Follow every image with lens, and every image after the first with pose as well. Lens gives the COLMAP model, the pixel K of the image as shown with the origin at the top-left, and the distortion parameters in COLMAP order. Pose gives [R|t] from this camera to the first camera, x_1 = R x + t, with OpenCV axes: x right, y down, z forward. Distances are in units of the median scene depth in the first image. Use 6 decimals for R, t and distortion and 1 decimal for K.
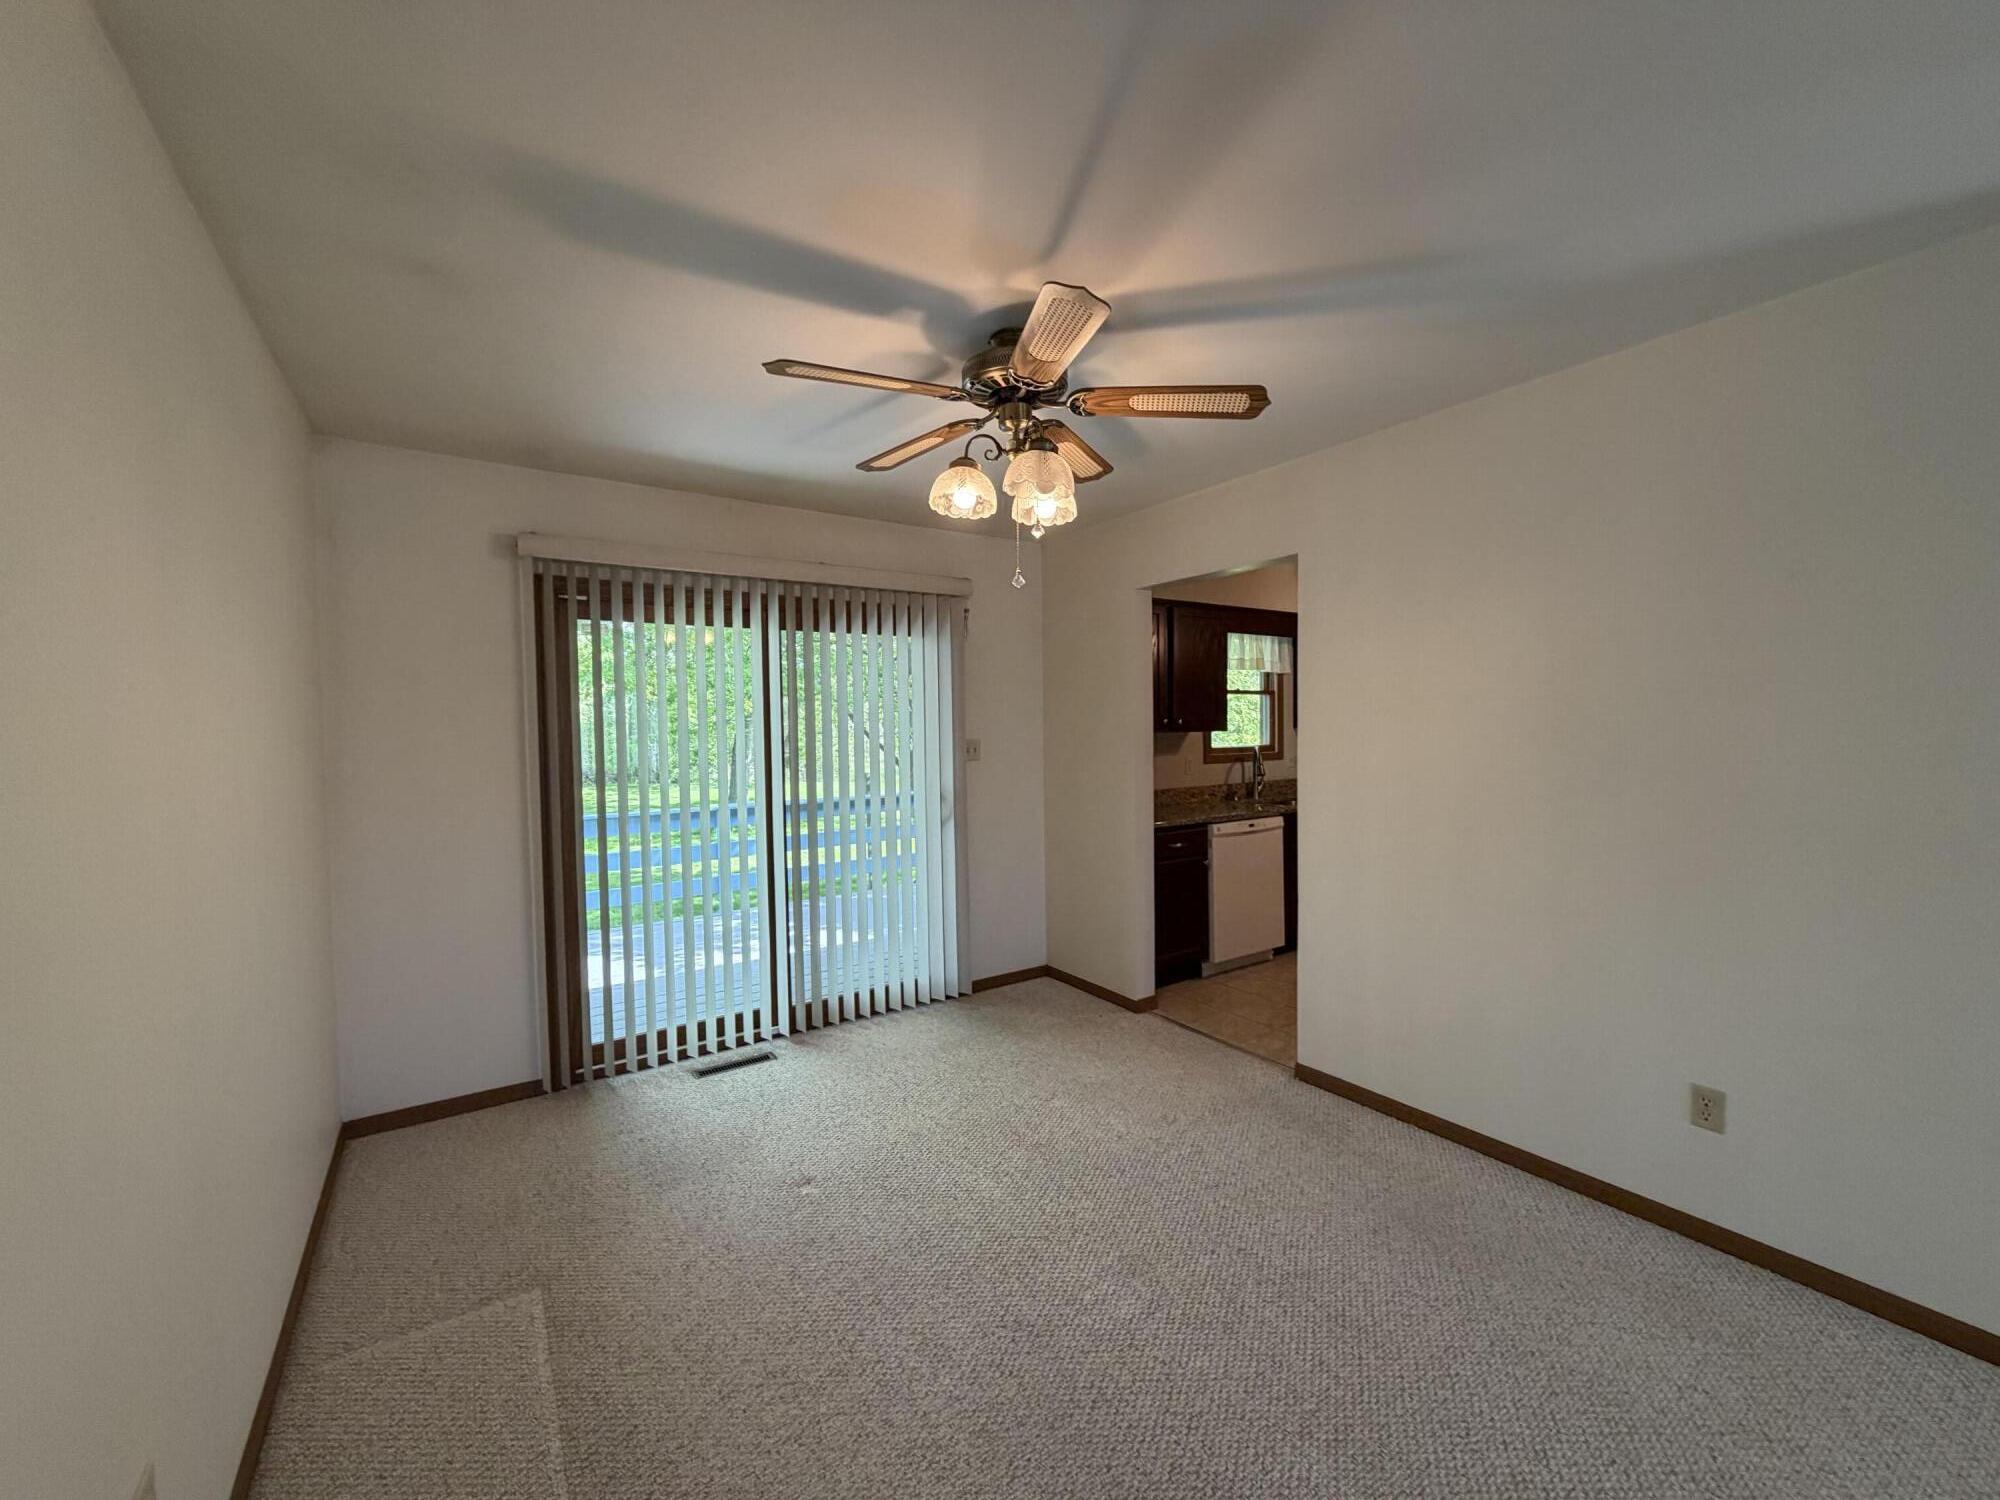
lens RADIAL K [[800.3, 0, 1004.8], [0, 800.3, 751.2], [0, 0, 1]] dist [-0.001025, 0.000662]
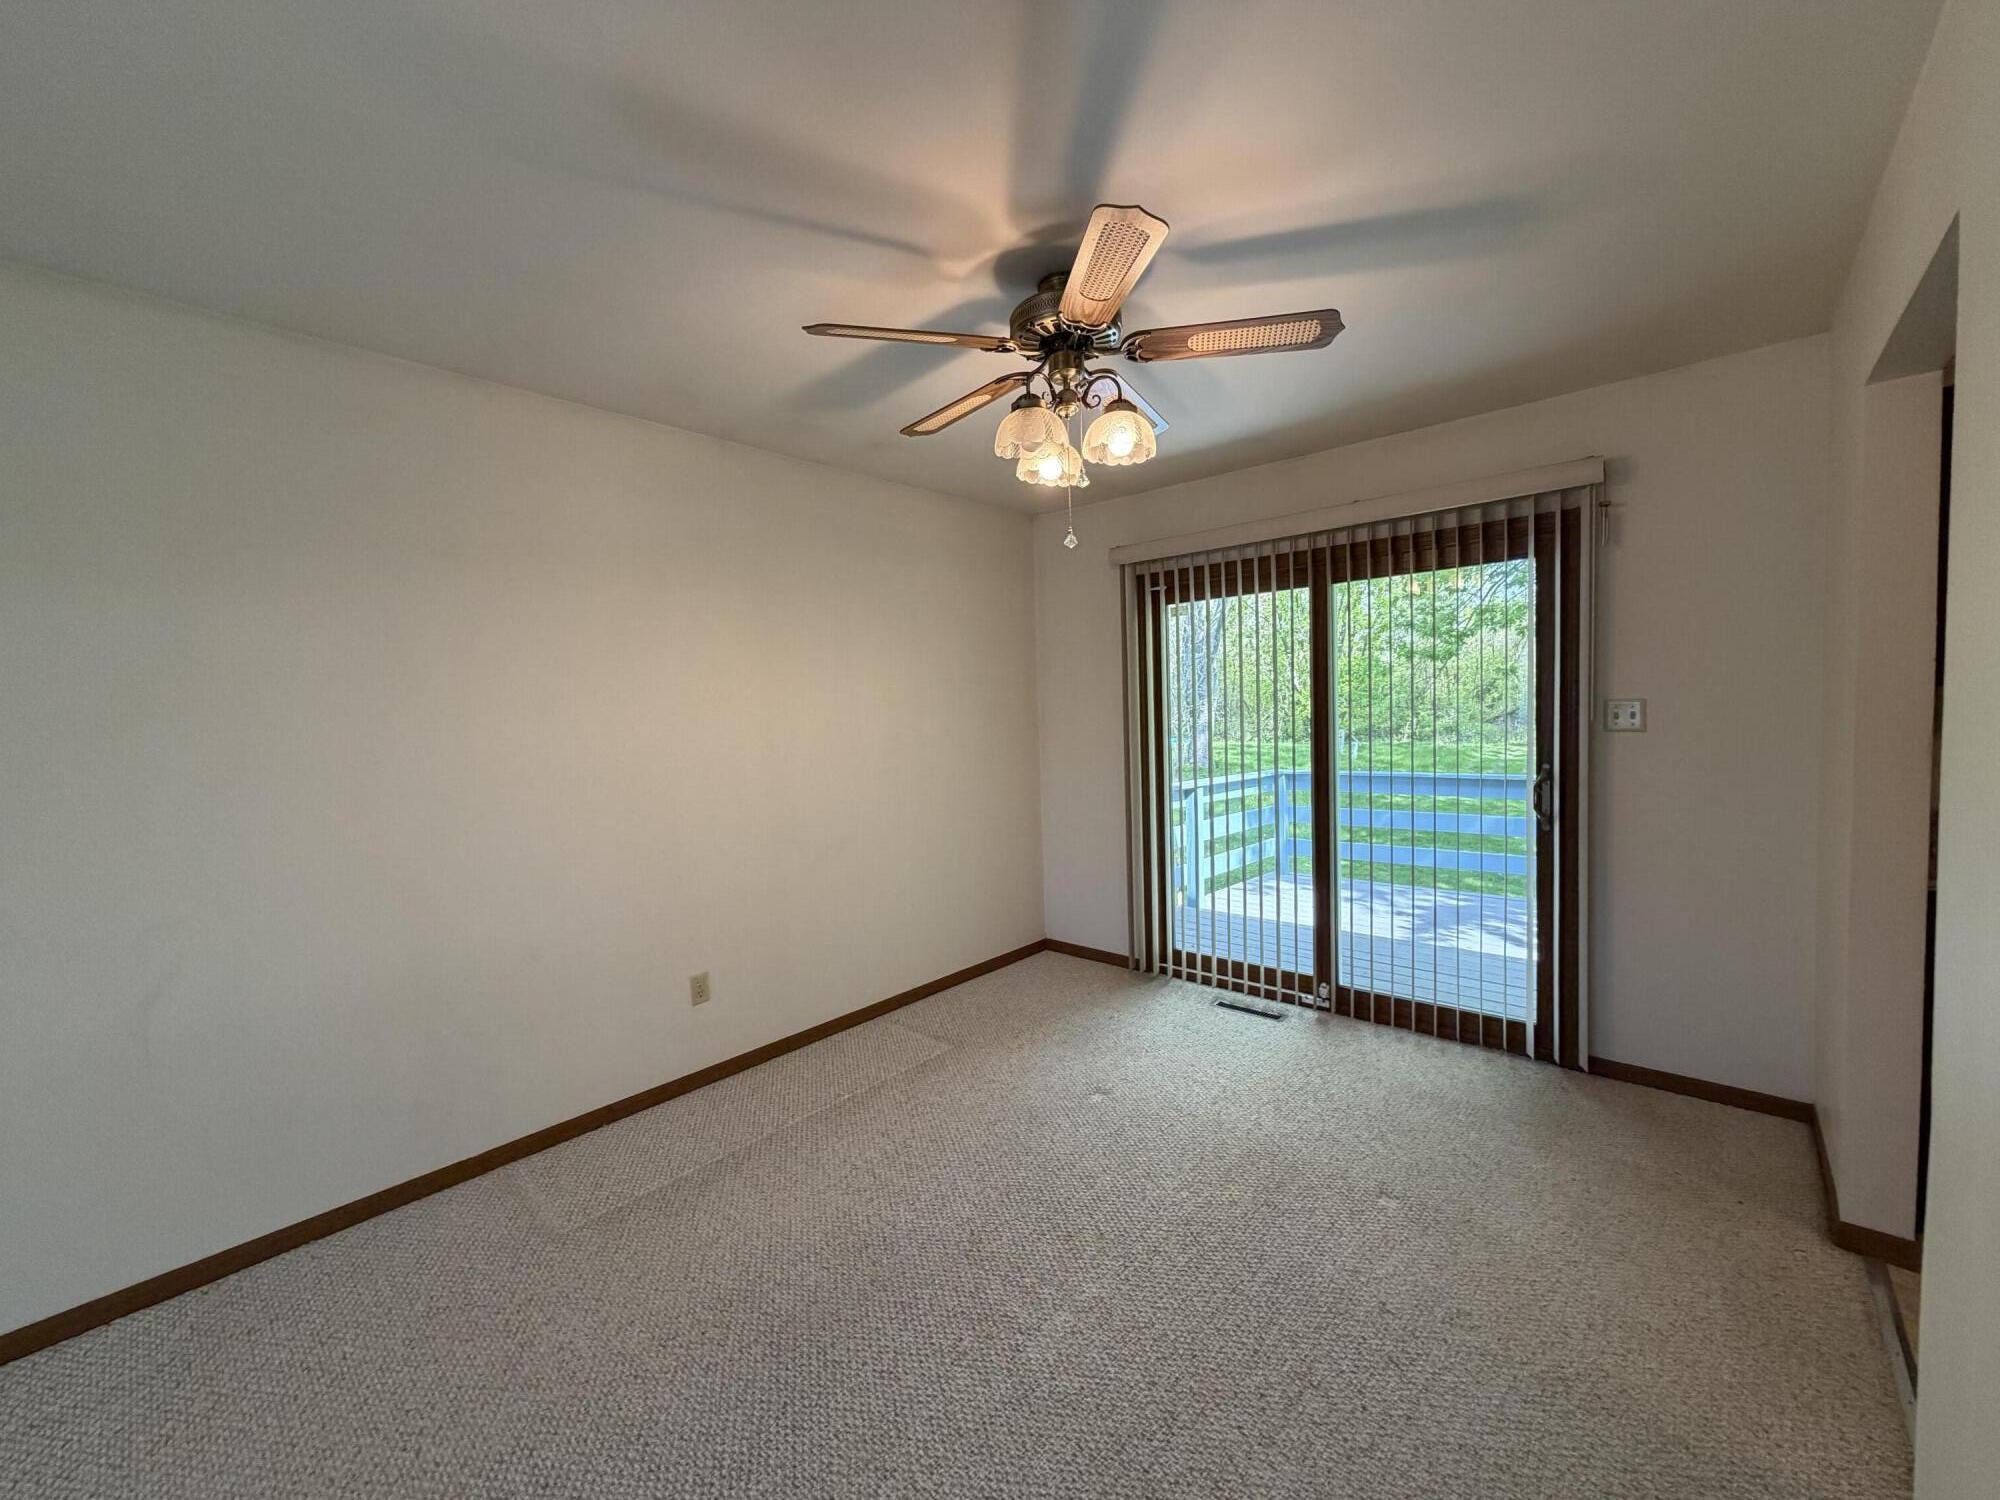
lens RADIAL K [[800.3, 0, 1007.2], [0, 800.3, 756.7], [0, 0, 1]] dist [-0.001025, 0.000662]
pose [[0.243312, 0.068836, -0.967503, 0.614323], [-0.003130, 0.997529, 0.070185, -0.017207], [0.969943, -0.014049, 0.242926, 0.457427]]
